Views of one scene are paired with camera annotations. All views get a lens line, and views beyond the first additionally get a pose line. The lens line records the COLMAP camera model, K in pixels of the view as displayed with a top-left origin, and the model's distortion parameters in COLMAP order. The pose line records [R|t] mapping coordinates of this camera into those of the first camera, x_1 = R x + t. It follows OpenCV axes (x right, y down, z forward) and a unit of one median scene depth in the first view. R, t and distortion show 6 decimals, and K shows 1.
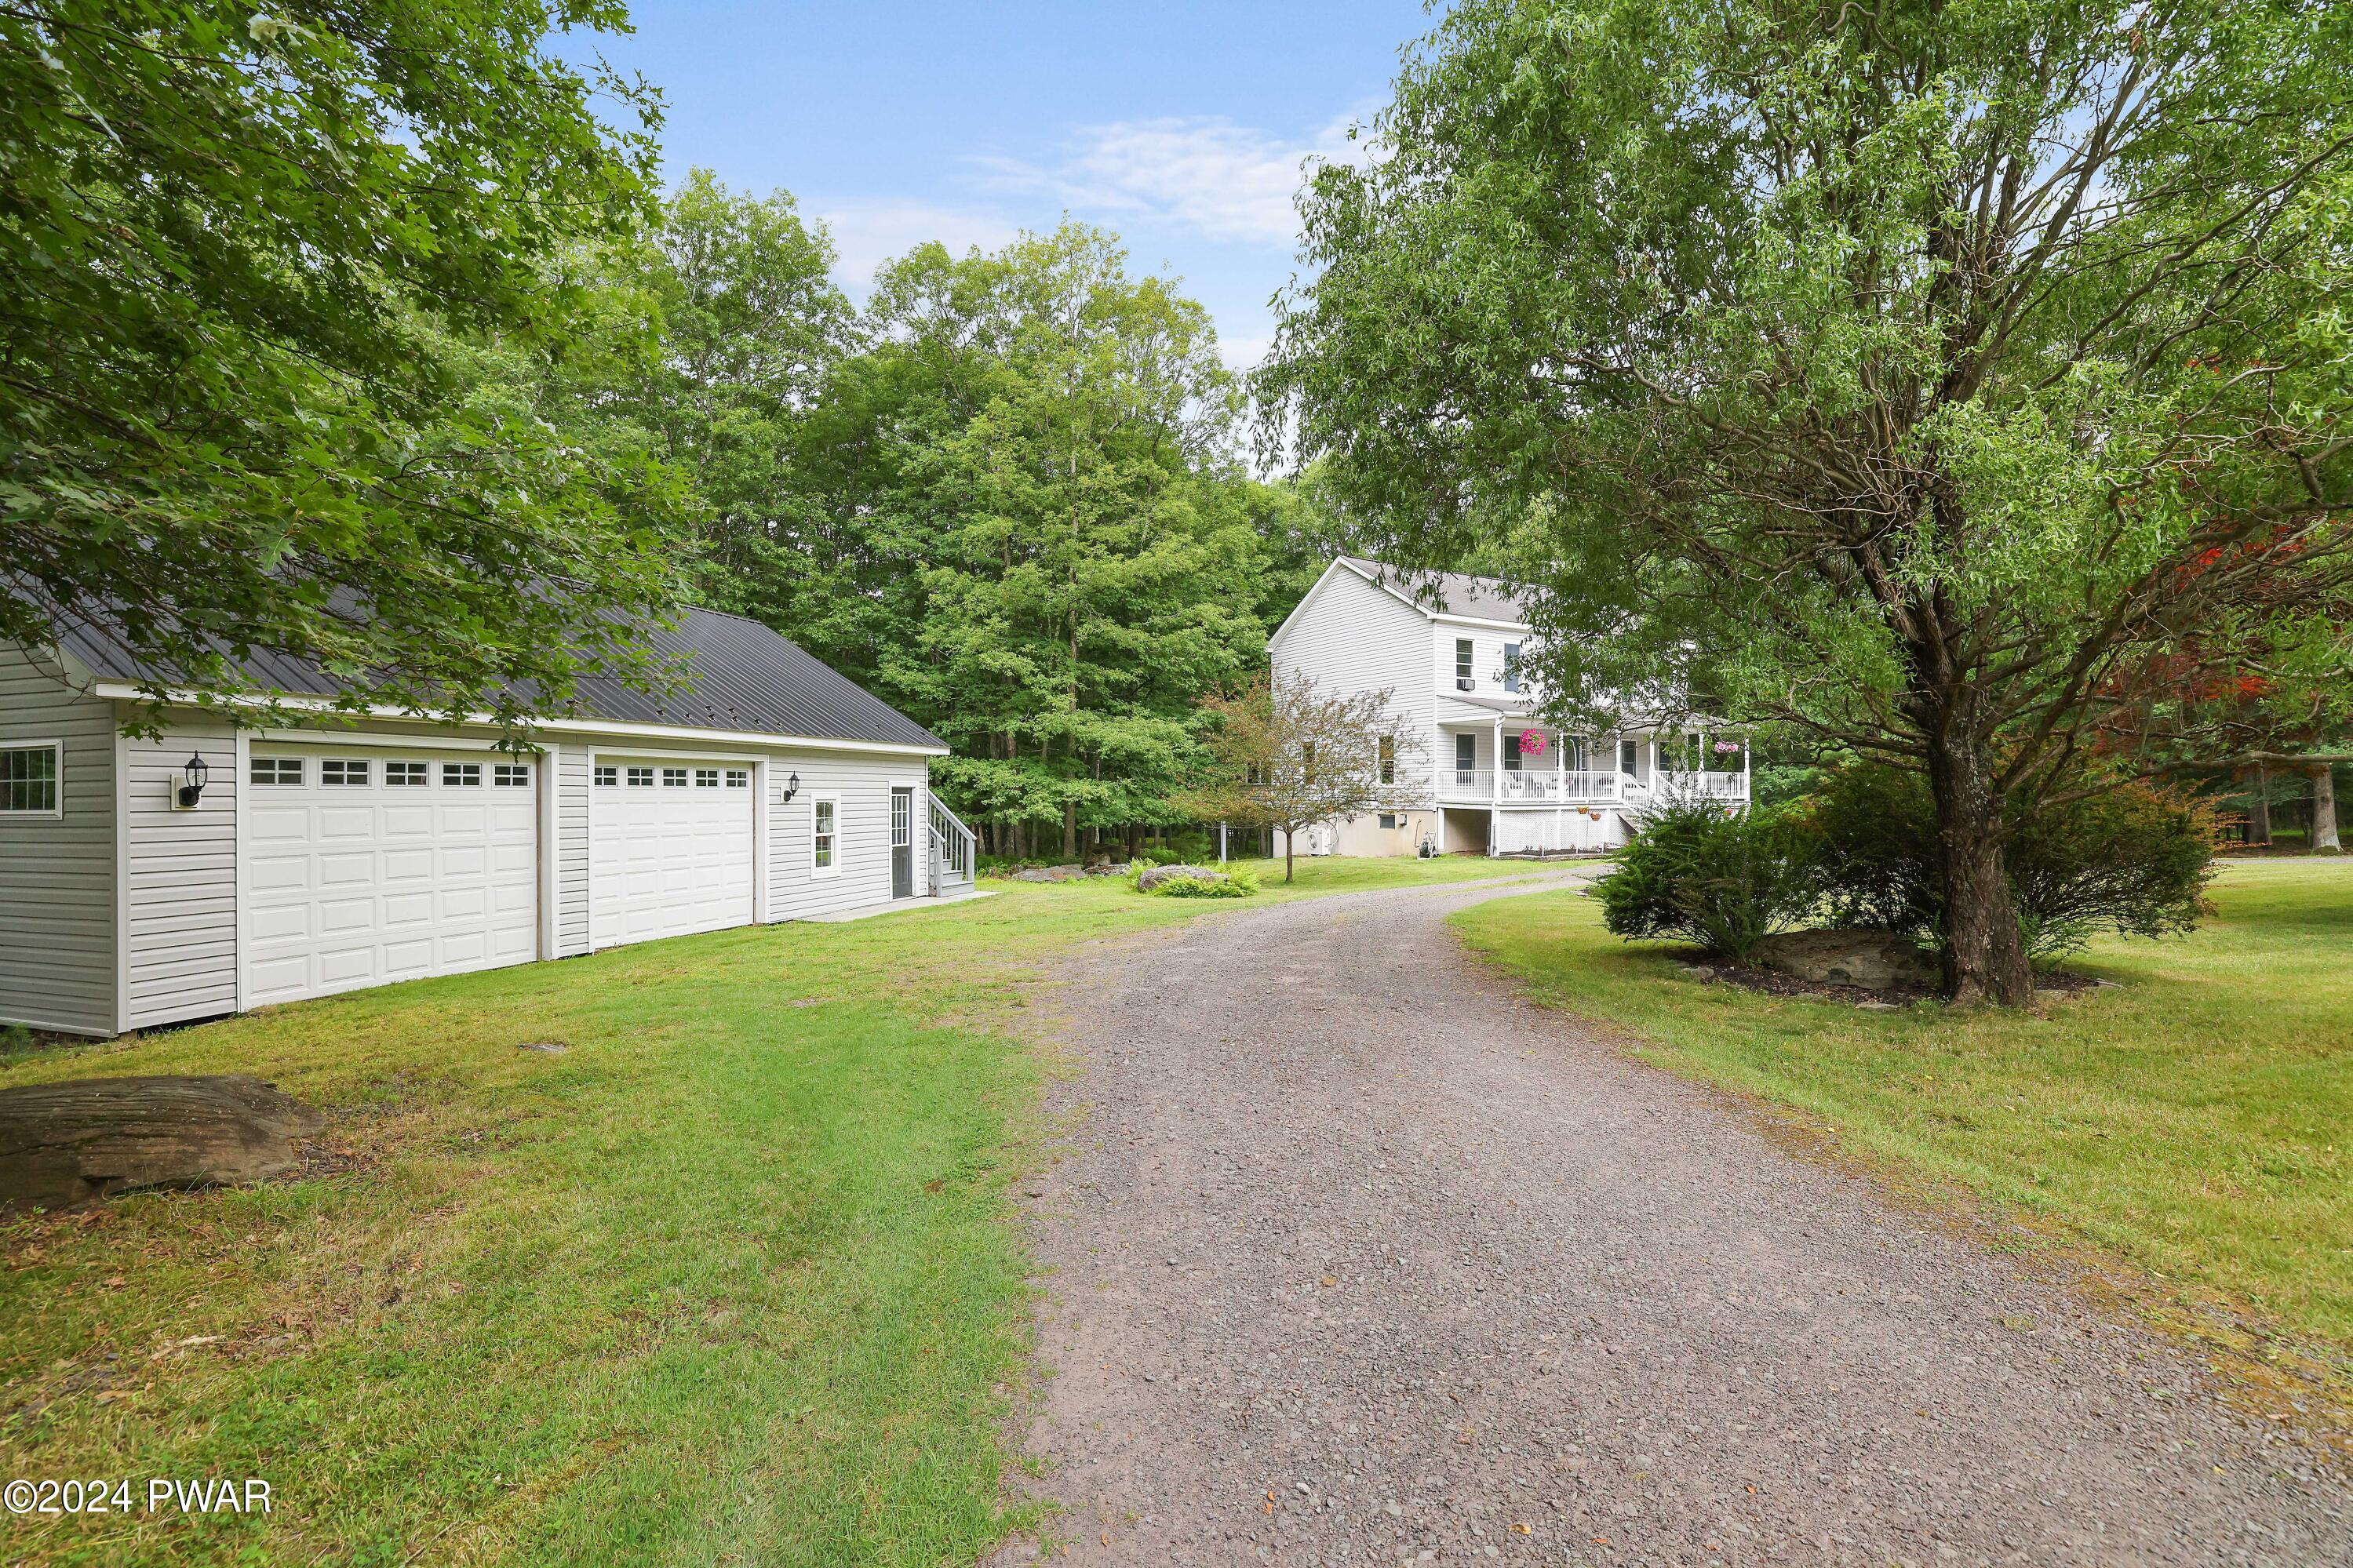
lens RADIAL K [[1024.7, 0, 1174.4], [0, 1024.7, 792.4], [0, 0, 1]] dist [-0.000945, -0.000080]
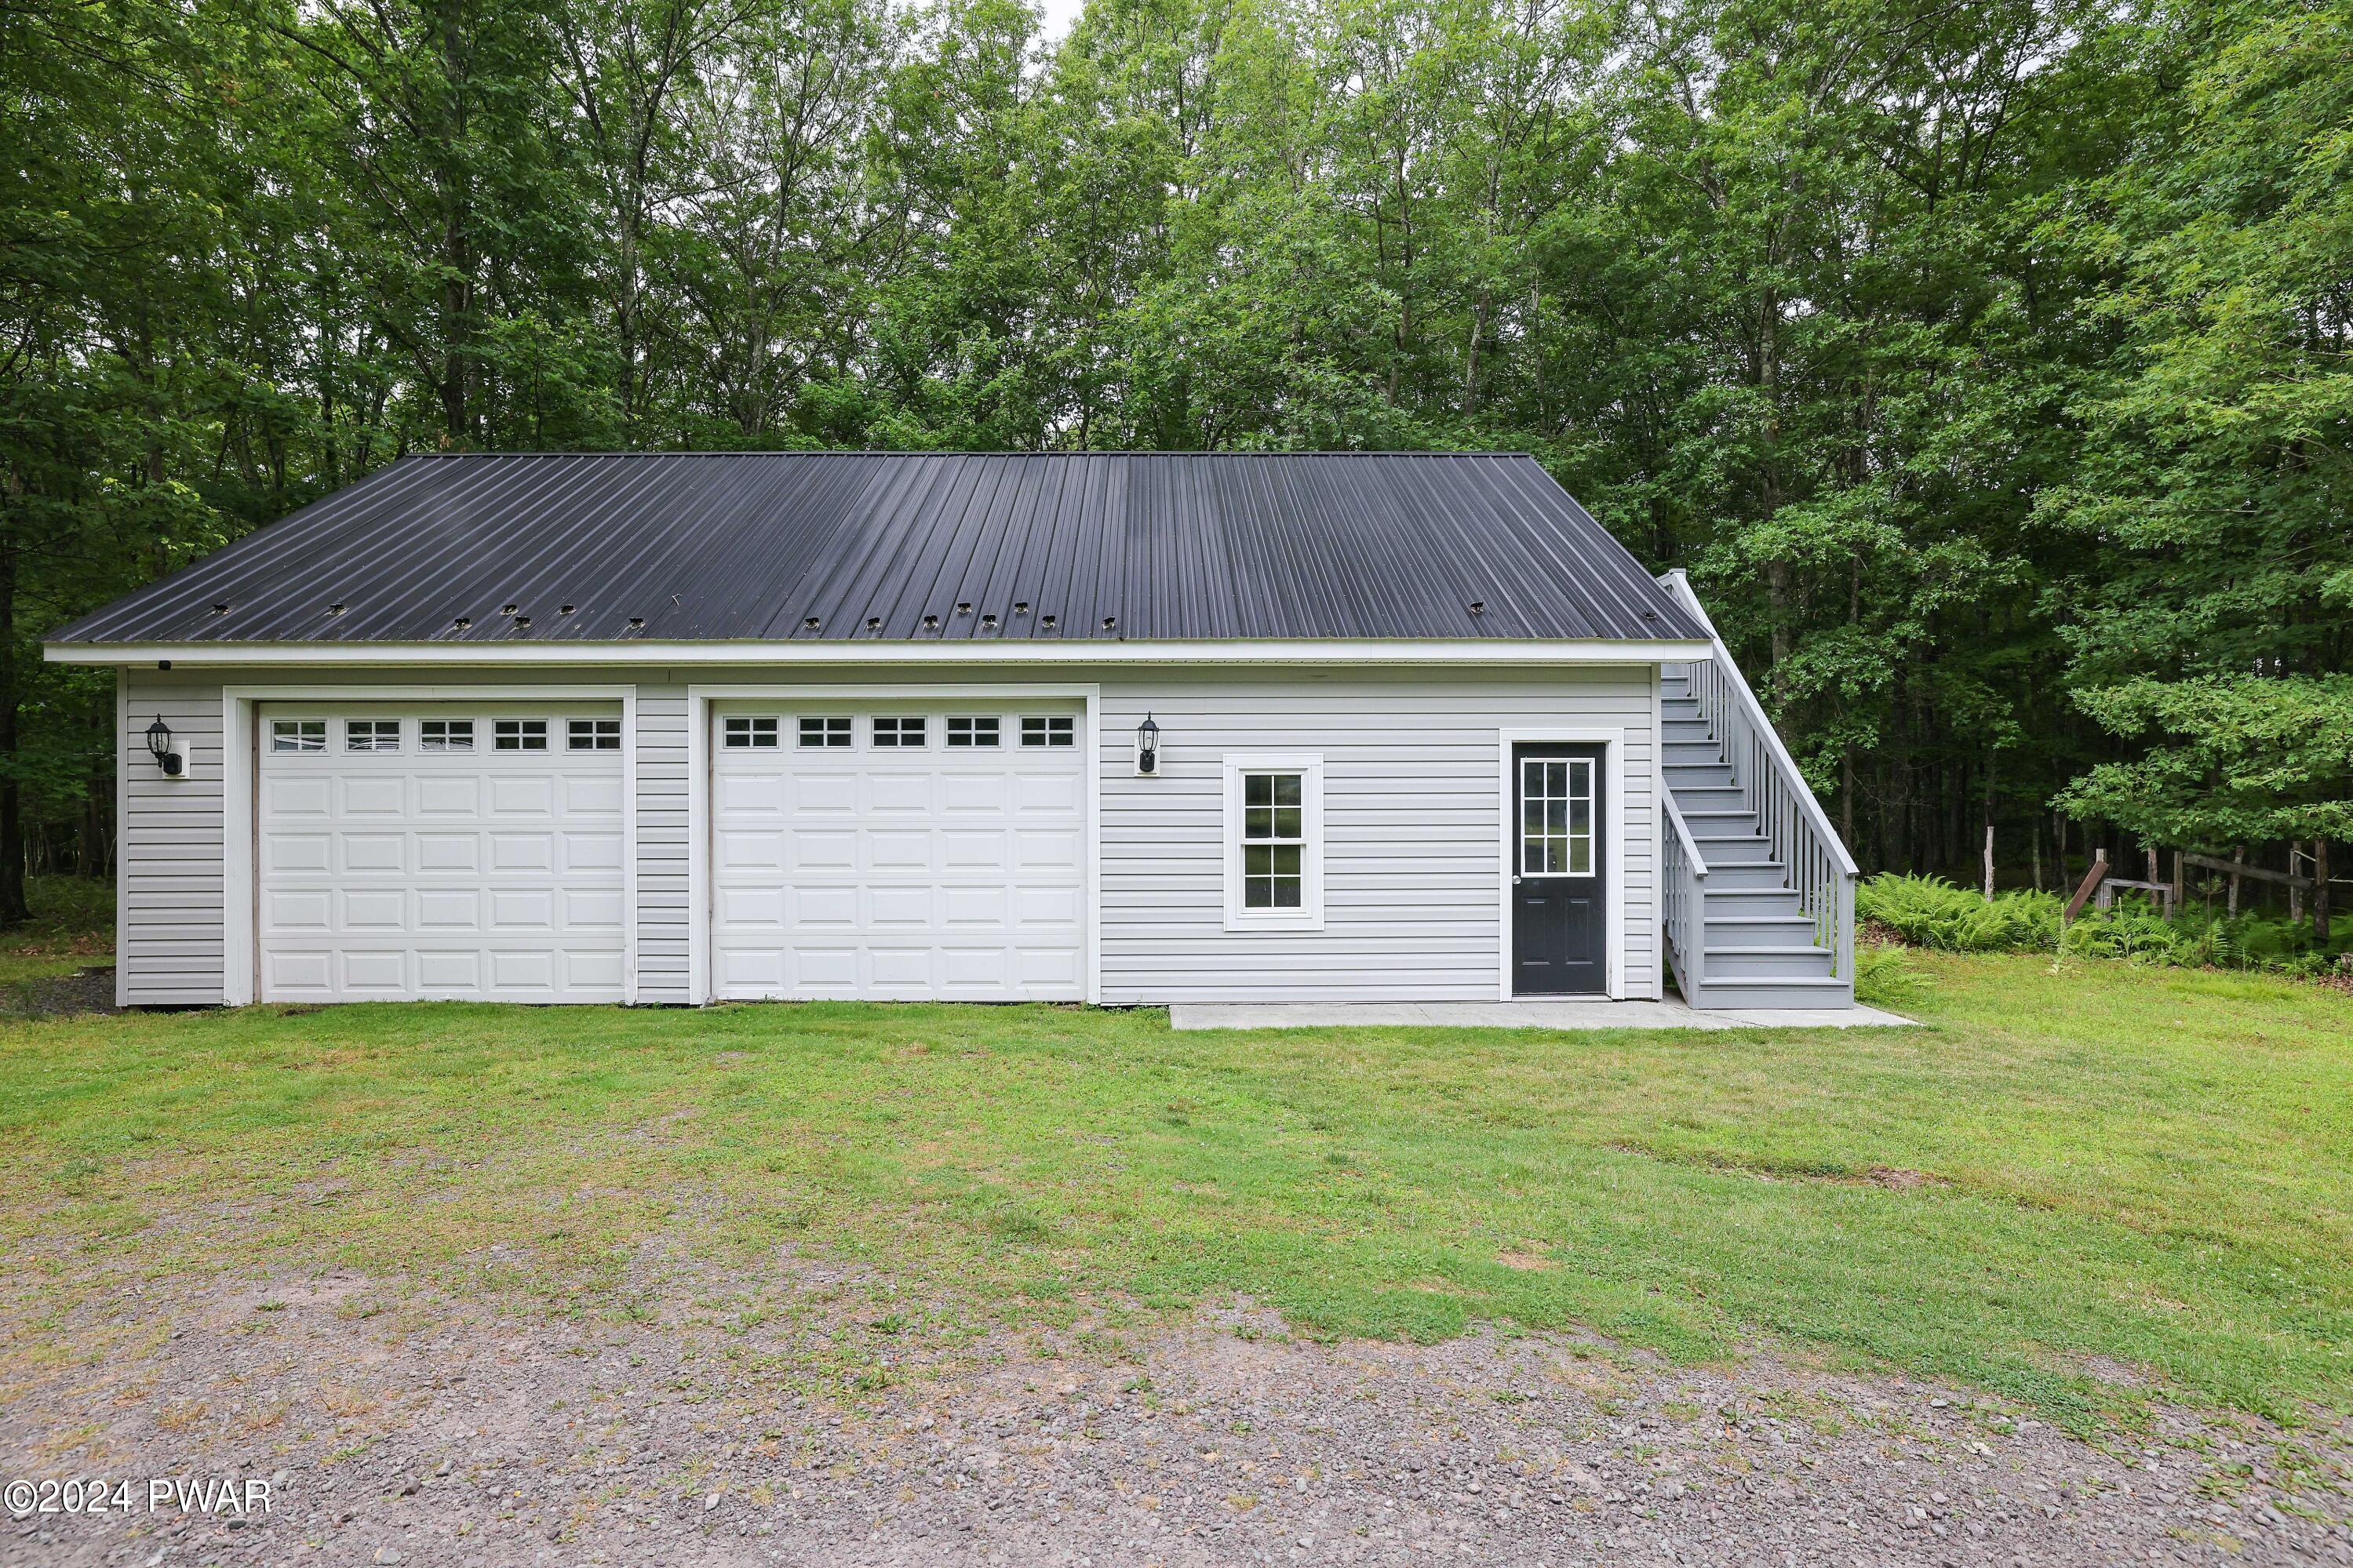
lens RADIAL K [[1353.6, 0, 1177.4], [0, 1353.6, 780.0], [0, 0, 1]] dist [-0.005739, -0.000514]
pose [[0.322891, 0.017704, -0.946271, 0.288416], [0.004942, 0.999780, 0.020392, -0.001759], [0.946423, -0.011261, 0.322732, 0.855486]]
